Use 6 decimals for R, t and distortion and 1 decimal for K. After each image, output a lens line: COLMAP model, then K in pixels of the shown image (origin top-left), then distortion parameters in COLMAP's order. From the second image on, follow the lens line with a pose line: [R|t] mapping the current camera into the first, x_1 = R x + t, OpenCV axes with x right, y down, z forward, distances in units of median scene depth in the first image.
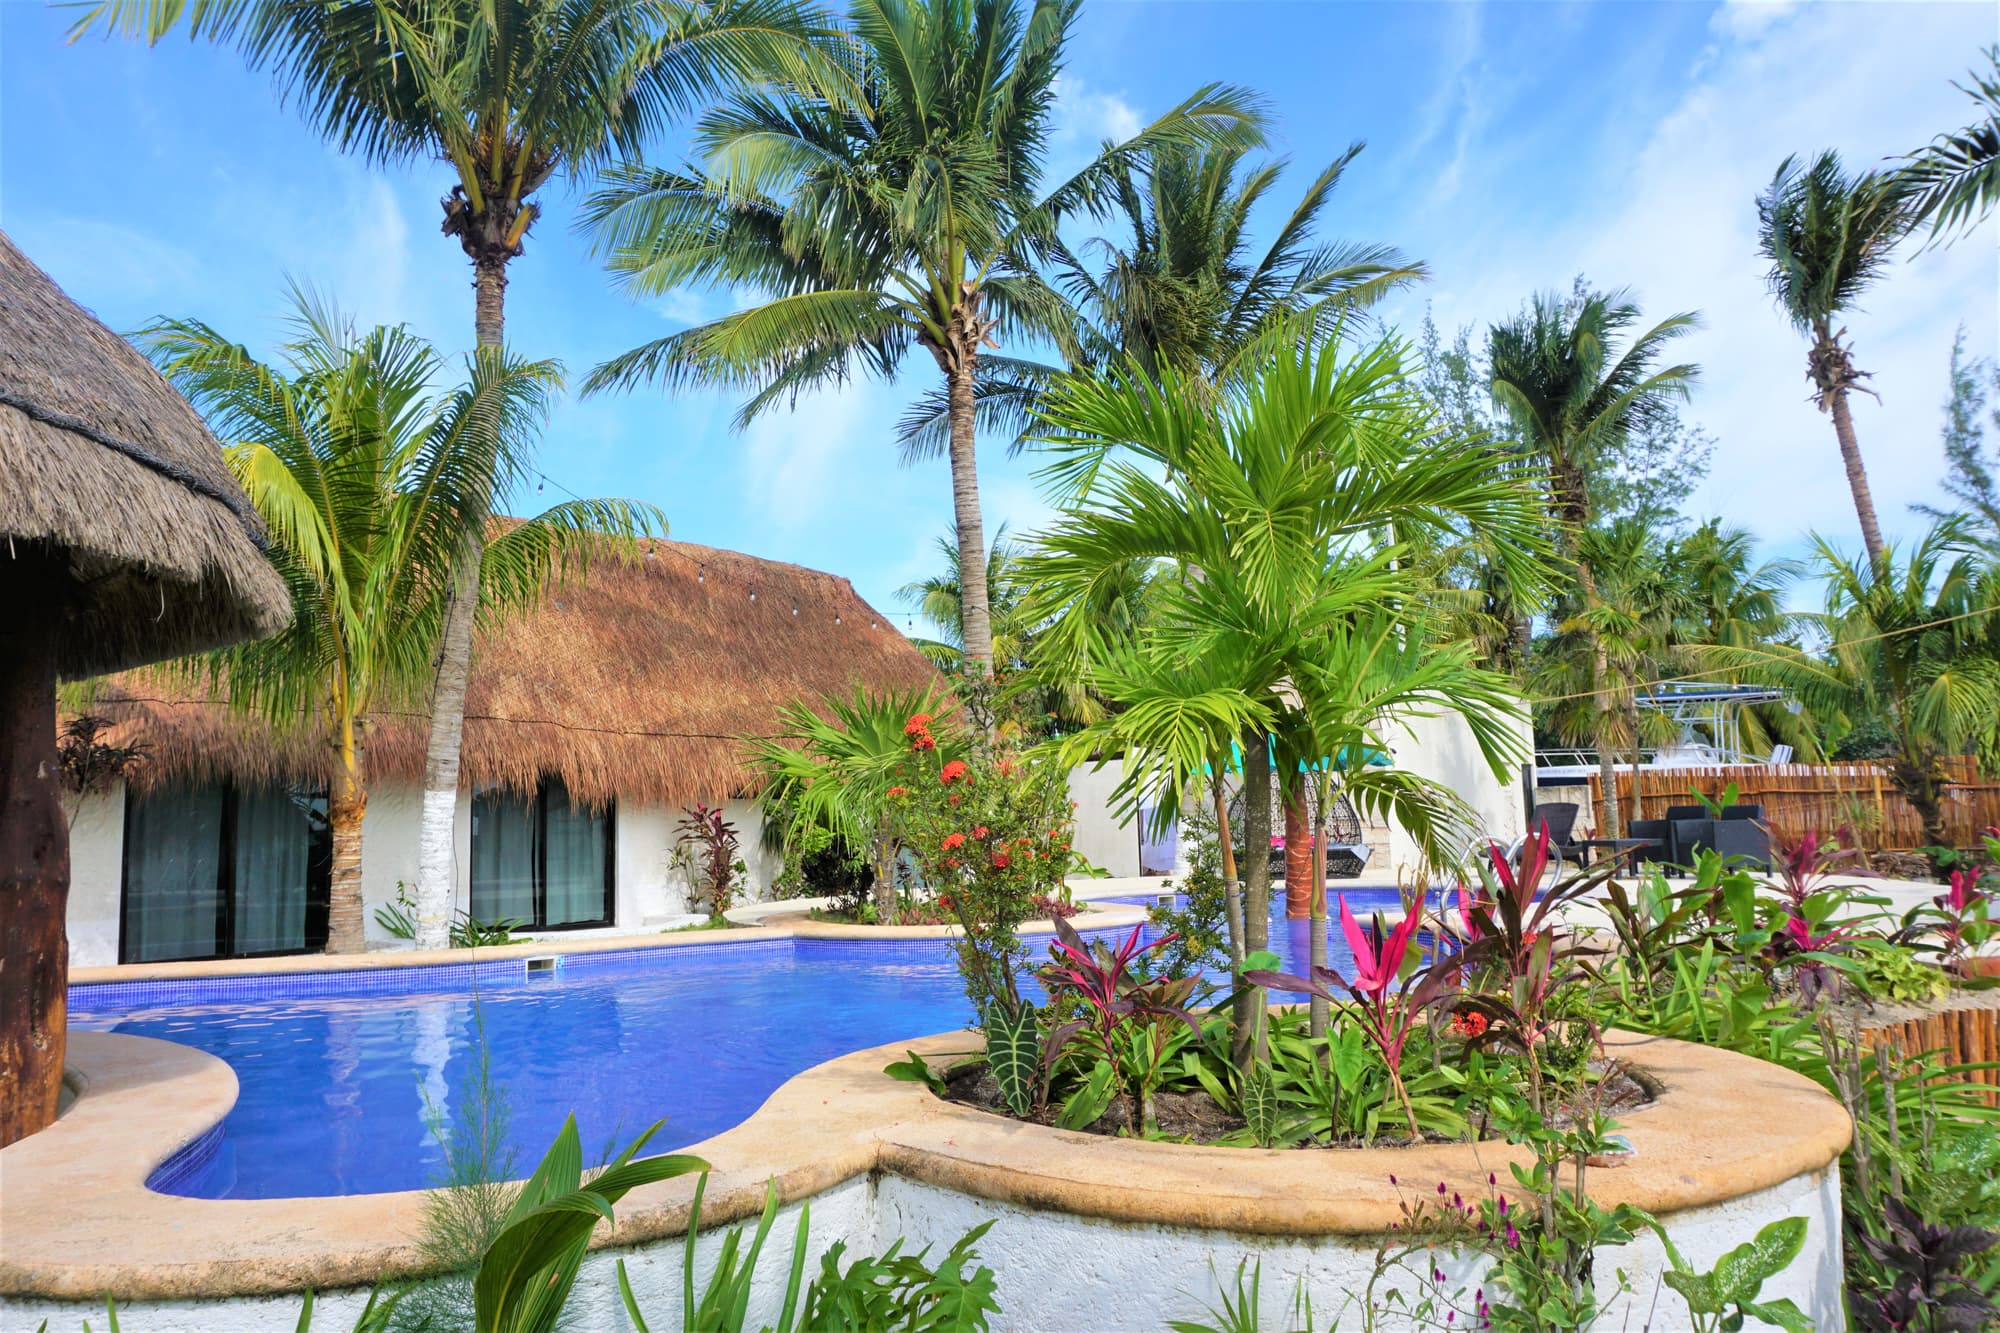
lens RADIAL K [[1357.7, 0, 1000.0], [0, 1357.7, 666.5], [0, 0, 1]] dist [-0.066215, 0.000757]
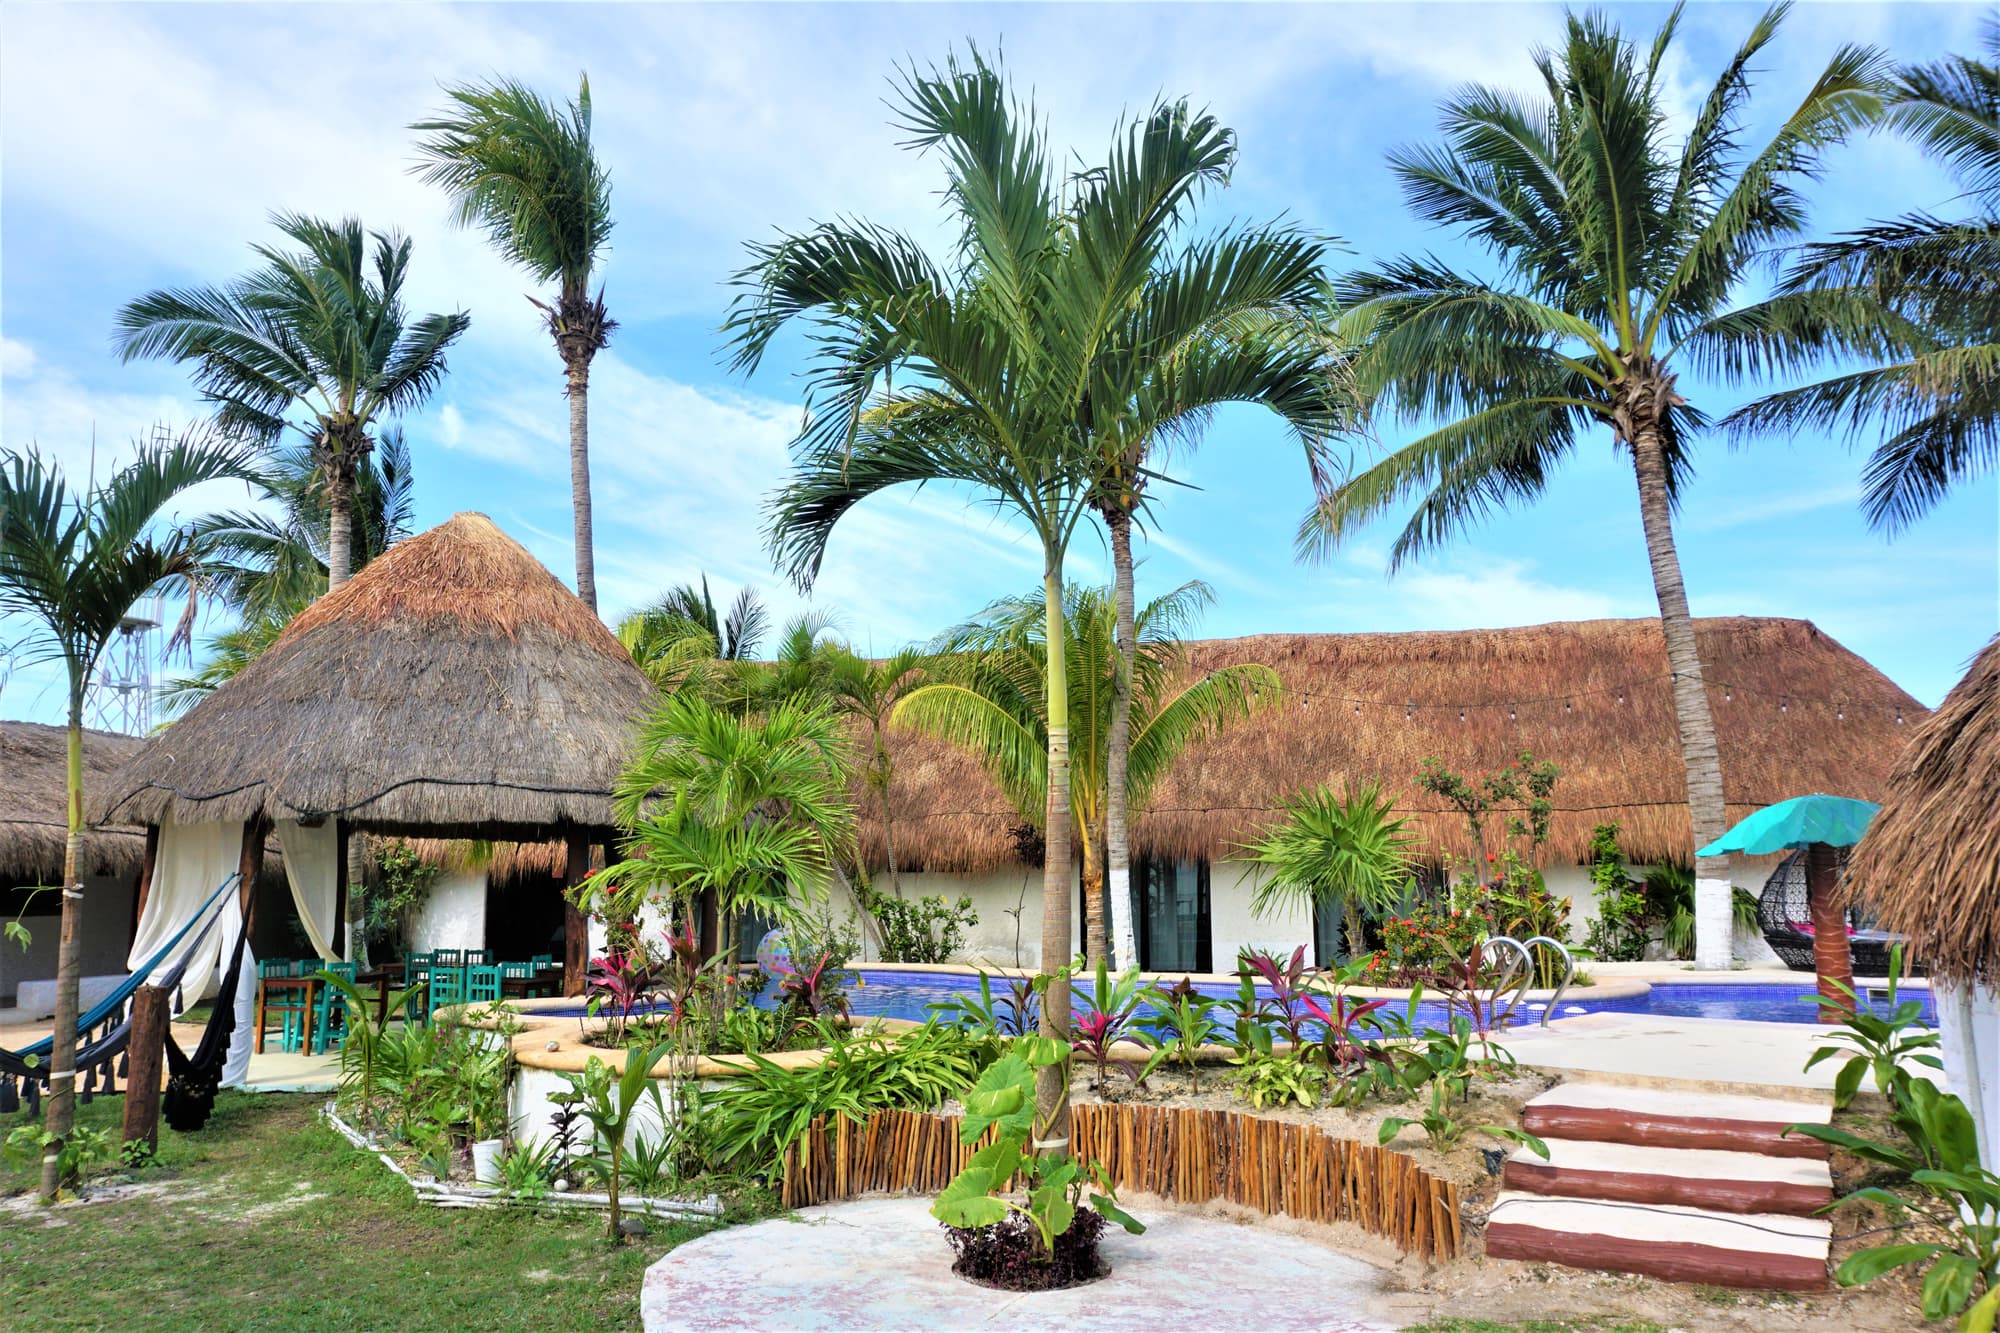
lens RADIAL K [[1361.8, 0, 993.7], [0, 1361.8, 627.7], [0, 0, 1]] dist [-0.005285, -0.000240]
pose [[0.440075, -0.138145, -0.887271, 0.933099], [0.096043, 0.989668, -0.106452, -0.025293], [0.892810, -0.038370, 0.448797, 0.159183]]
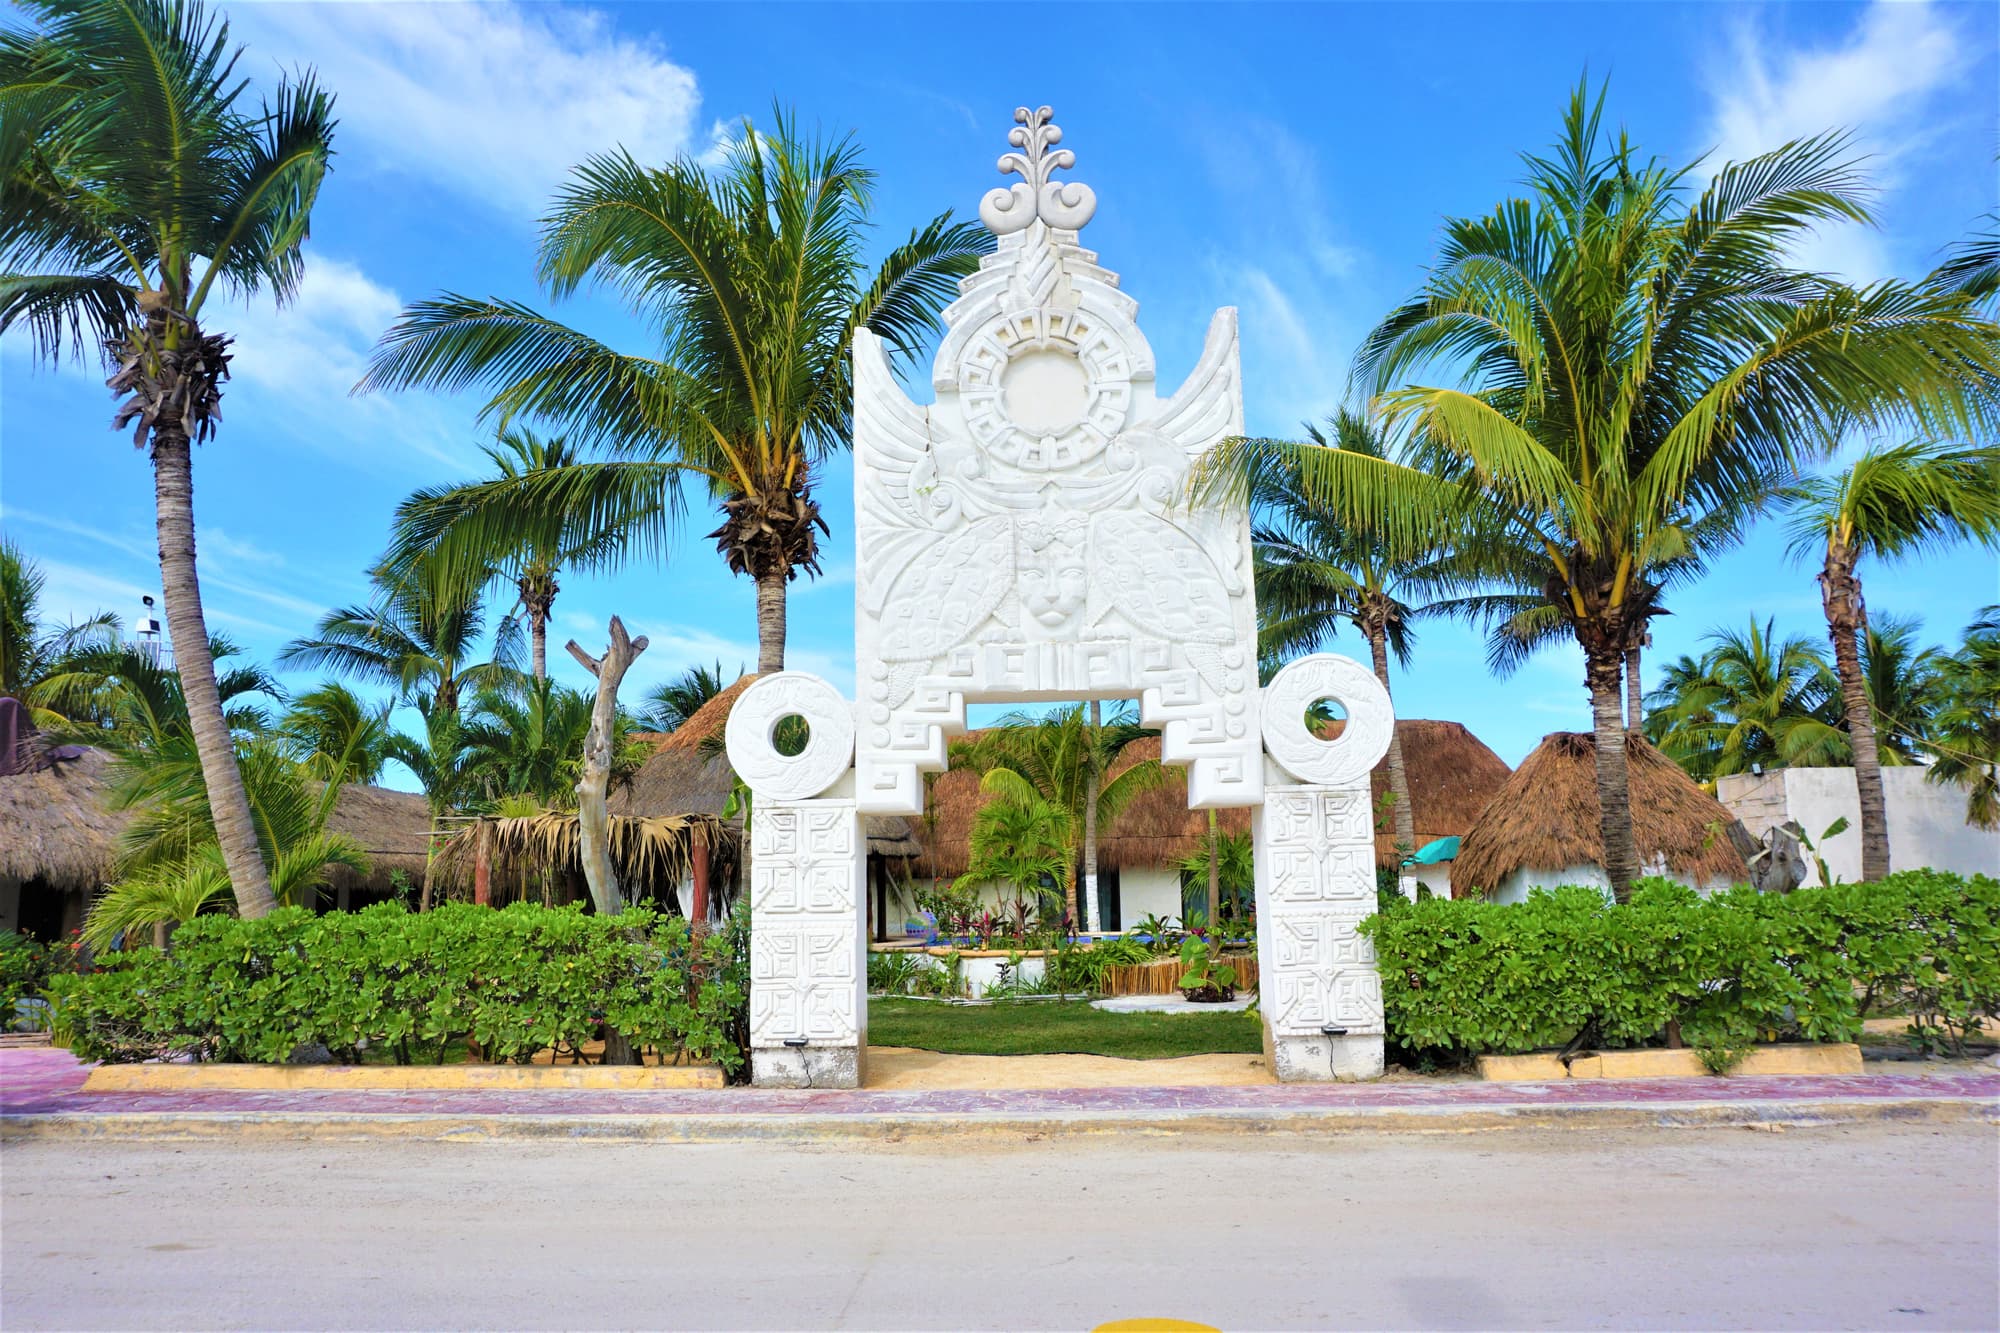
lens RADIAL K [[1361.6, 0, 1003.9], [0, 1361.6, 623.1], [0, 0, 1]] dist [0.025910, 0.000645]
pose [[0.613768, -0.133674, -0.778087, 1.647469], [0.092618, 0.990948, -0.097184, -0.152432], [0.784035, -0.012416, 0.620593, -0.841353]]
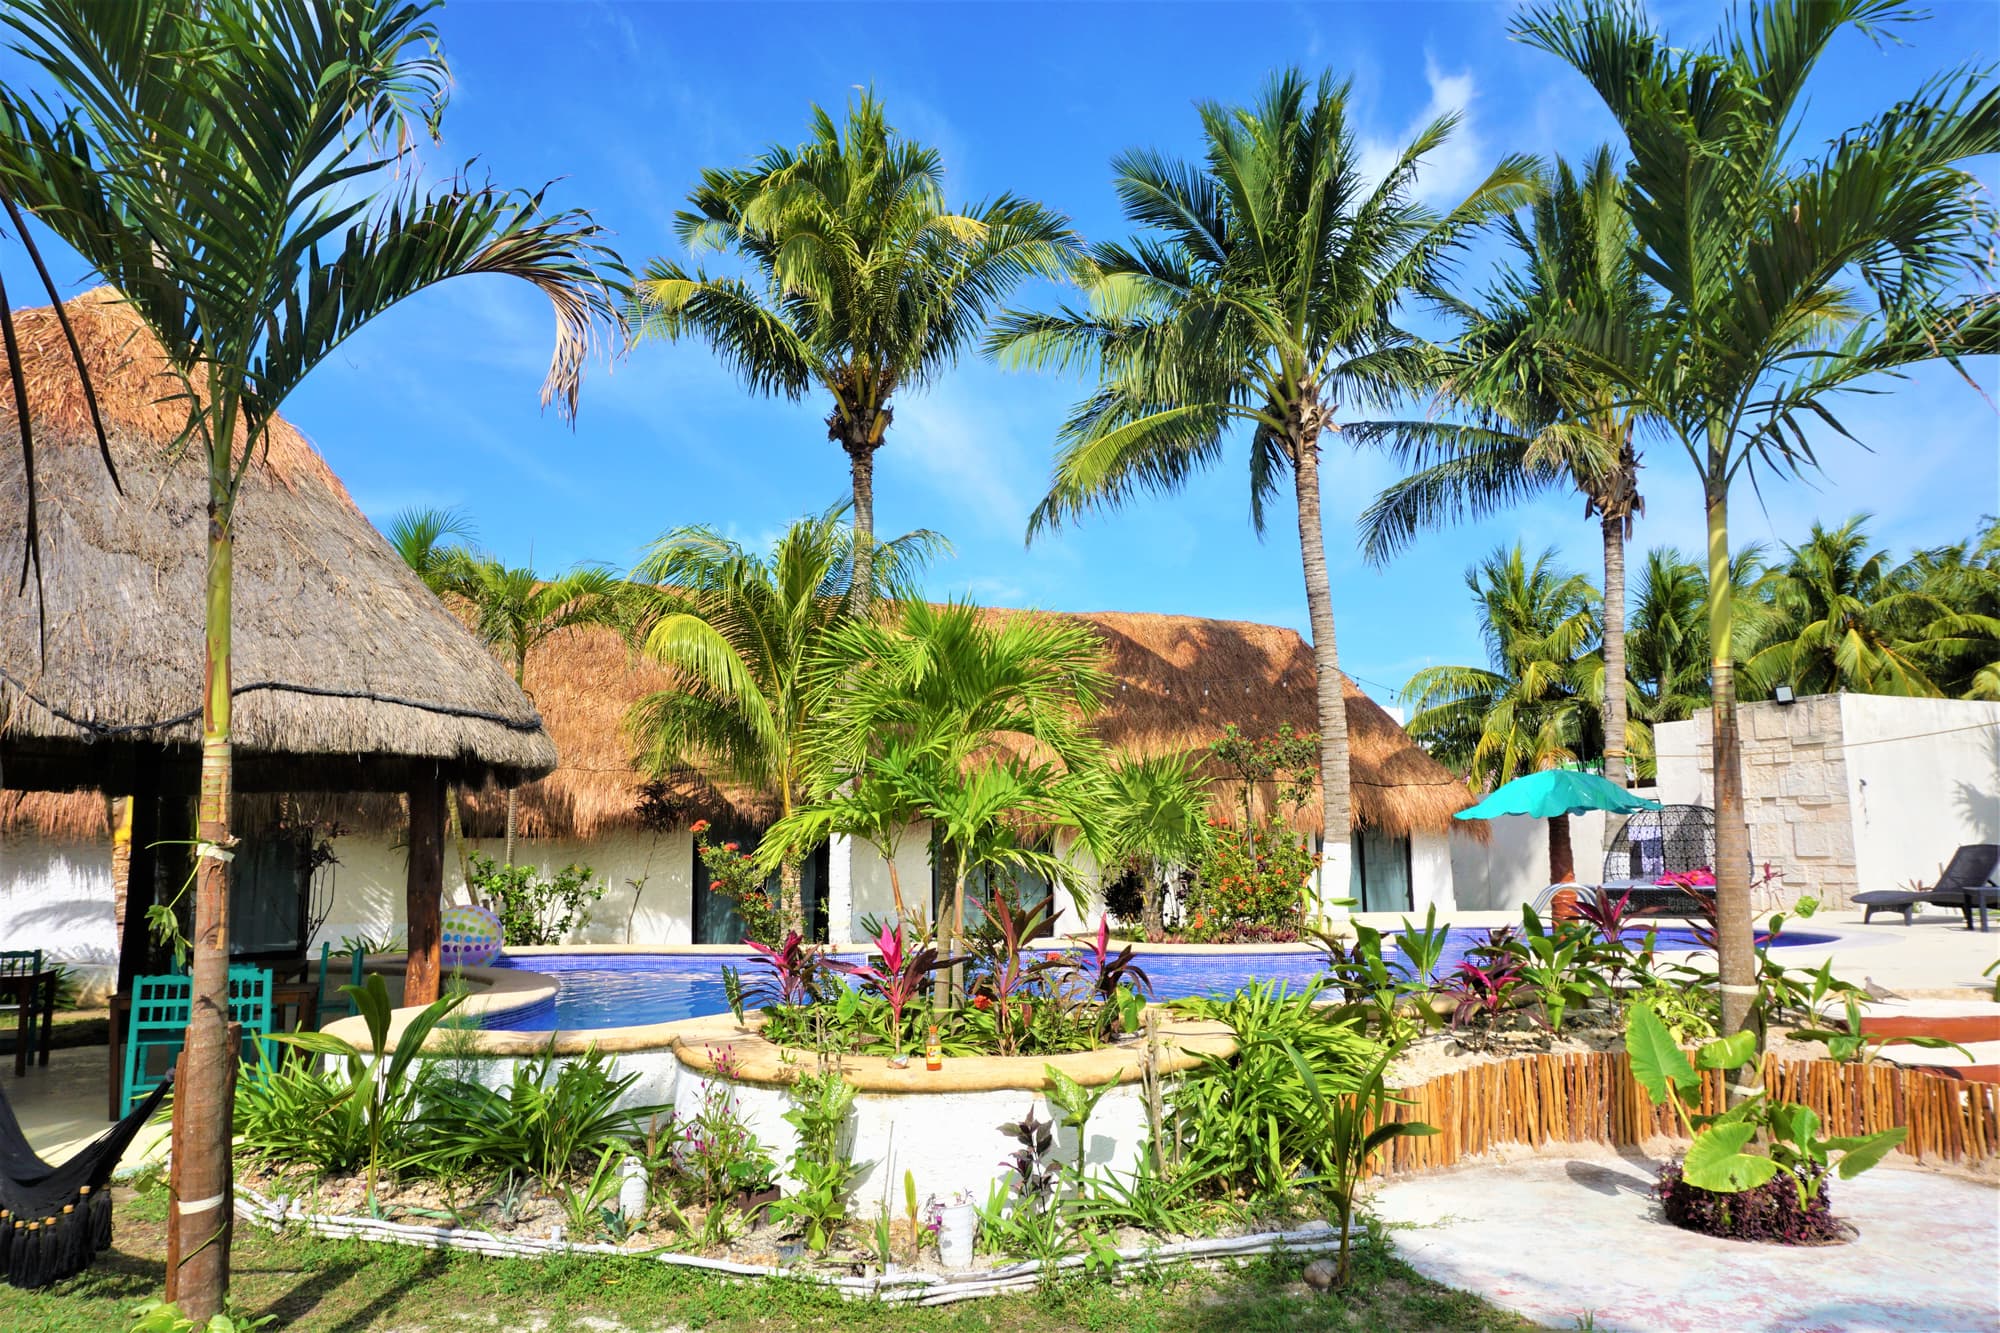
lens RADIAL K [[1361.6, 0, 1003.9], [0, 1361.6, 623.1], [0, 0, 1]] dist [0.025910, 0.000645]
pose [[0.875750, -0.058323, -0.479230, 0.433988], [0.039699, 0.998014, -0.048915, -0.046033], [0.481131, 0.023812, 0.876325, -0.193428]]
